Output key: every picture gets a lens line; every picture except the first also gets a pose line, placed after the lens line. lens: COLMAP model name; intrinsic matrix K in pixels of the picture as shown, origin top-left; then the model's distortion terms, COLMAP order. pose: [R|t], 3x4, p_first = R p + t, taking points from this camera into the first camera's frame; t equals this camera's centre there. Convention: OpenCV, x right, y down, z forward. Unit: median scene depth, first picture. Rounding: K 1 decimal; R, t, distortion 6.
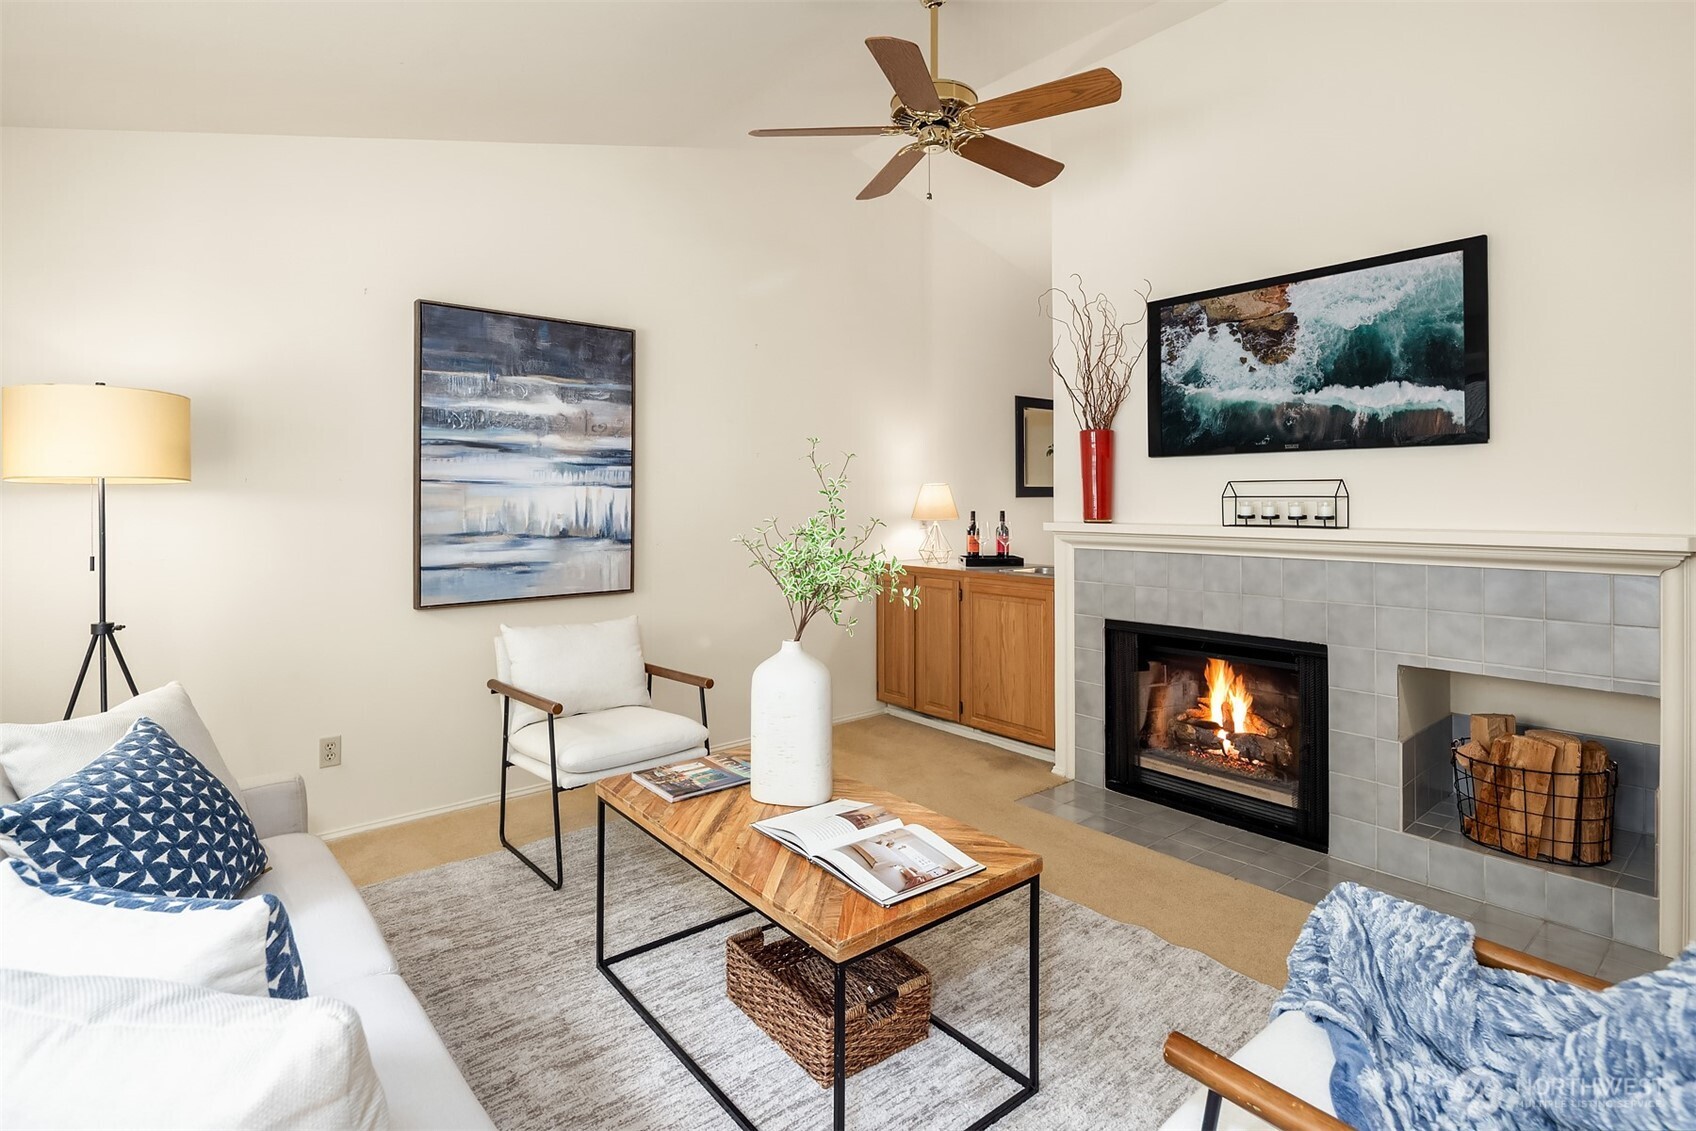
lens RADIAL K [[836.2, 0, 867.8], [0, 836.2, 498.5], [0, 0, 1]] dist [0.000046, -0.002309]
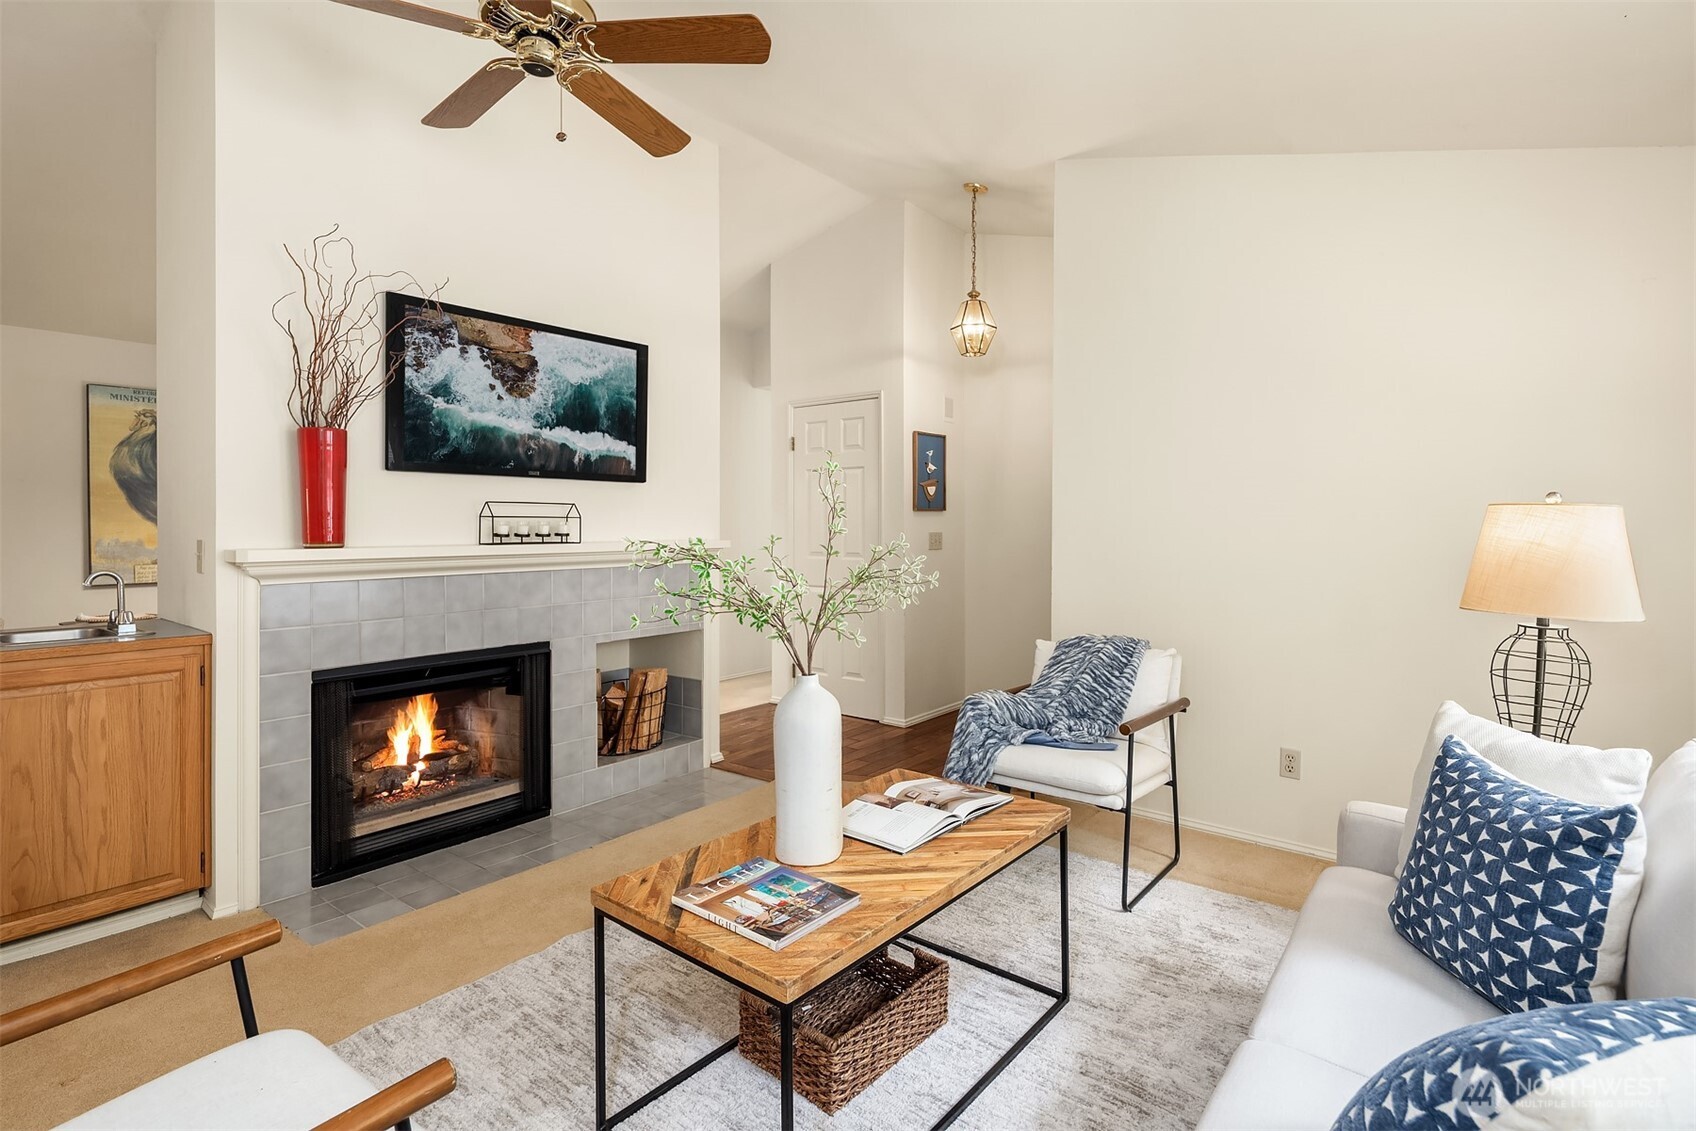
lens RADIAL K [[836.2, 0, 818.2], [0, 836.2, 525.4], [0, 0, 1]] dist [0.000046, -0.002309]
pose [[-0.176755, 0.001403, 0.984254, -0.670115], [0.000163, 0.999999, -0.001396, 0.010511], [-0.984255, -0.000086, -0.176755, 0.796762]]
